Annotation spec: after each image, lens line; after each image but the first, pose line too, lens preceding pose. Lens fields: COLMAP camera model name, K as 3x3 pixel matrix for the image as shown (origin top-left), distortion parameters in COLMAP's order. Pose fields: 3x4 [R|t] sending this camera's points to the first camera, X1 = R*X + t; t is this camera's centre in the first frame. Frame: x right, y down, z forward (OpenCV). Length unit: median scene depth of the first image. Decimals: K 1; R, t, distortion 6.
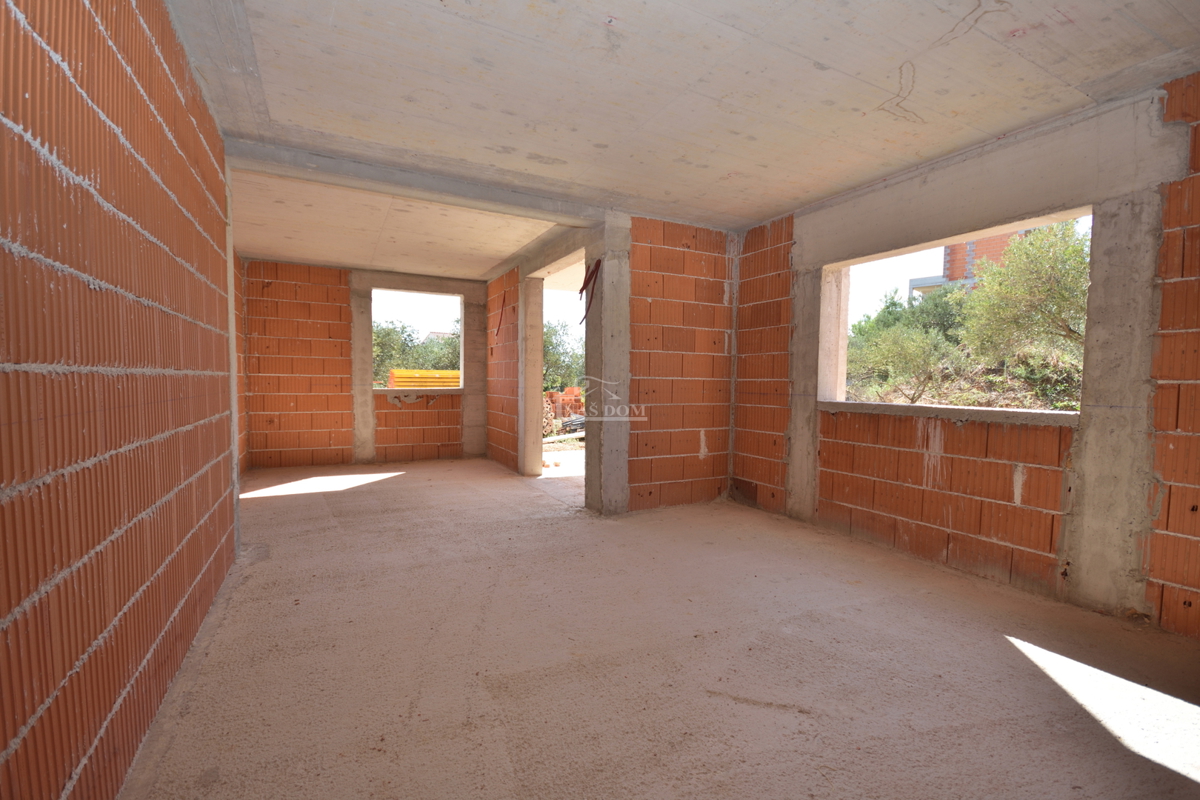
lens RADIAL K [[529.7, 0, 602.6], [0, 529.7, 411.2], [0, 0, 1]] dist [0.007924, 0.000420]
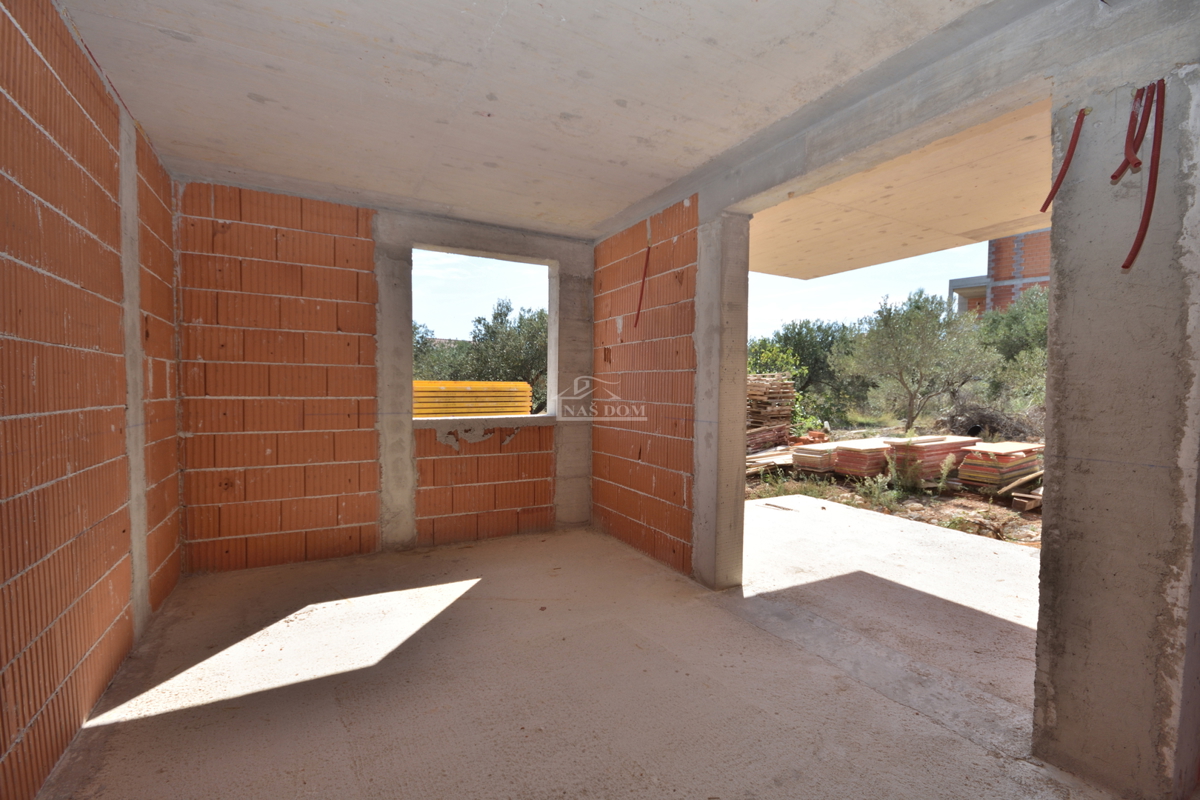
lens RADIAL K [[529.7, 0, 603.1], [0, 529.7, 410.0], [0, 0, 1]] dist [0.007924, 0.000420]
pose [[0.999775, -0.003302, 0.020952, -0.237420], [0.003624, 0.999876, -0.015336, -0.042665], [-0.020899, 0.015408, 0.999663, 0.419460]]
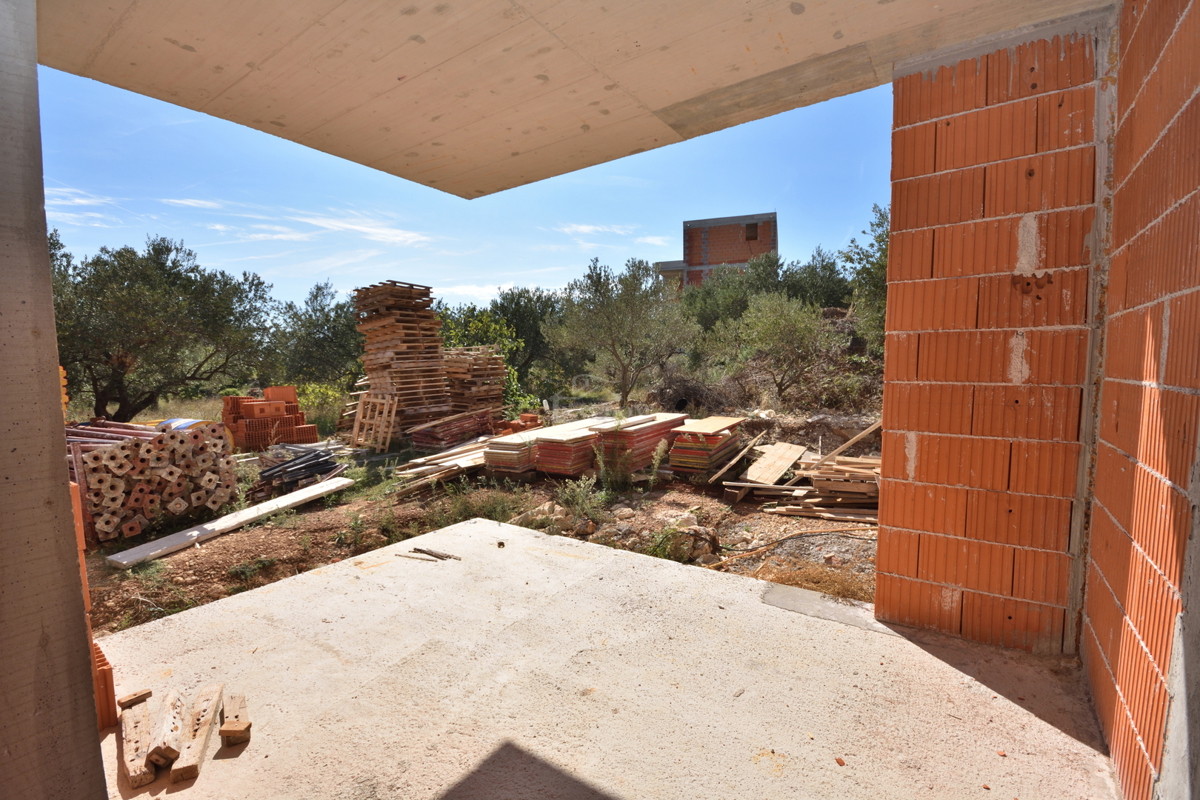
lens RADIAL K [[529.7, 0, 601.6], [0, 529.7, 406.2], [0, 0, 1]] dist [0.007924, 0.000420]
pose [[0.882209, -0.059717, 0.467056, -0.041707], [0.050091, 0.998199, 0.033011, -0.054646], [-0.468186, -0.005727, 0.883611, 0.699619]]
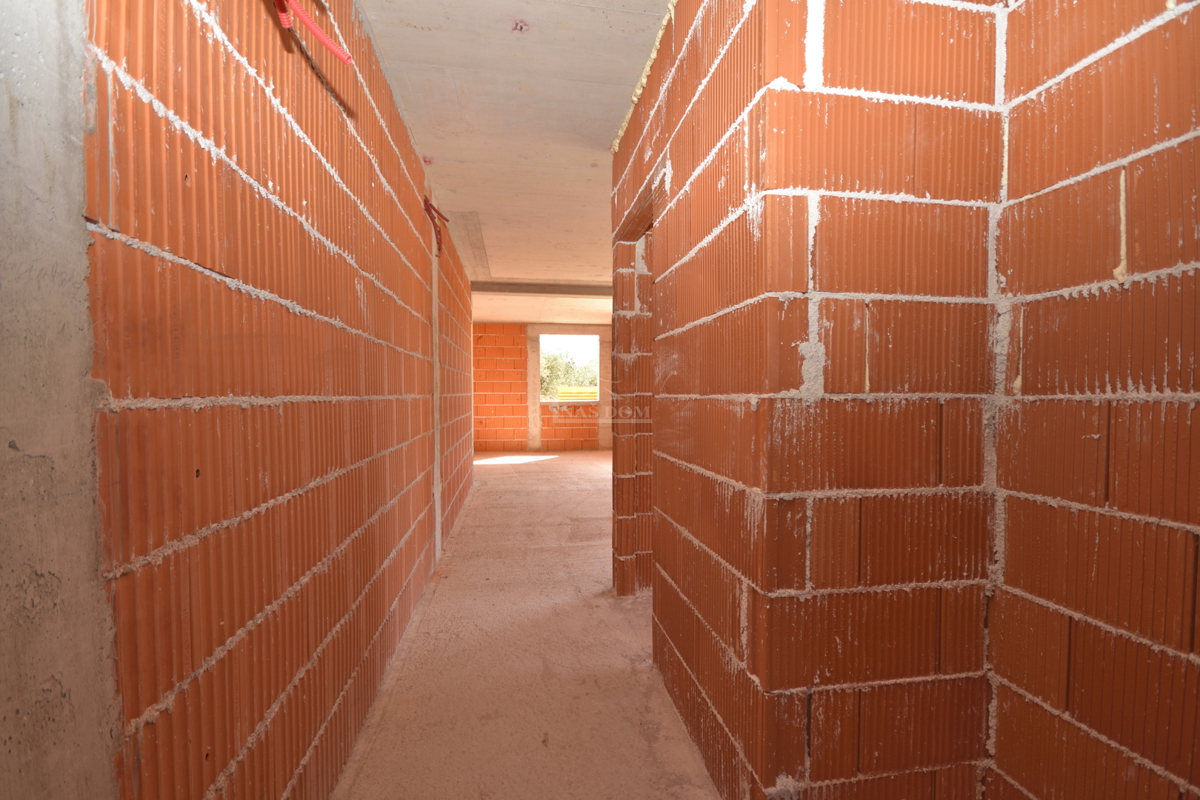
lens RADIAL K [[529.7, 0, 598.2], [0, 529.7, 403.6], [0, 0, 1]] dist [0.007924, 0.000420]
pose [[0.950087, -0.008855, -0.311859, 0.188401], [-0.002805, 0.999314, -0.036919, 0.018711], [0.311972, 0.035951, 0.949411, -0.366339]]
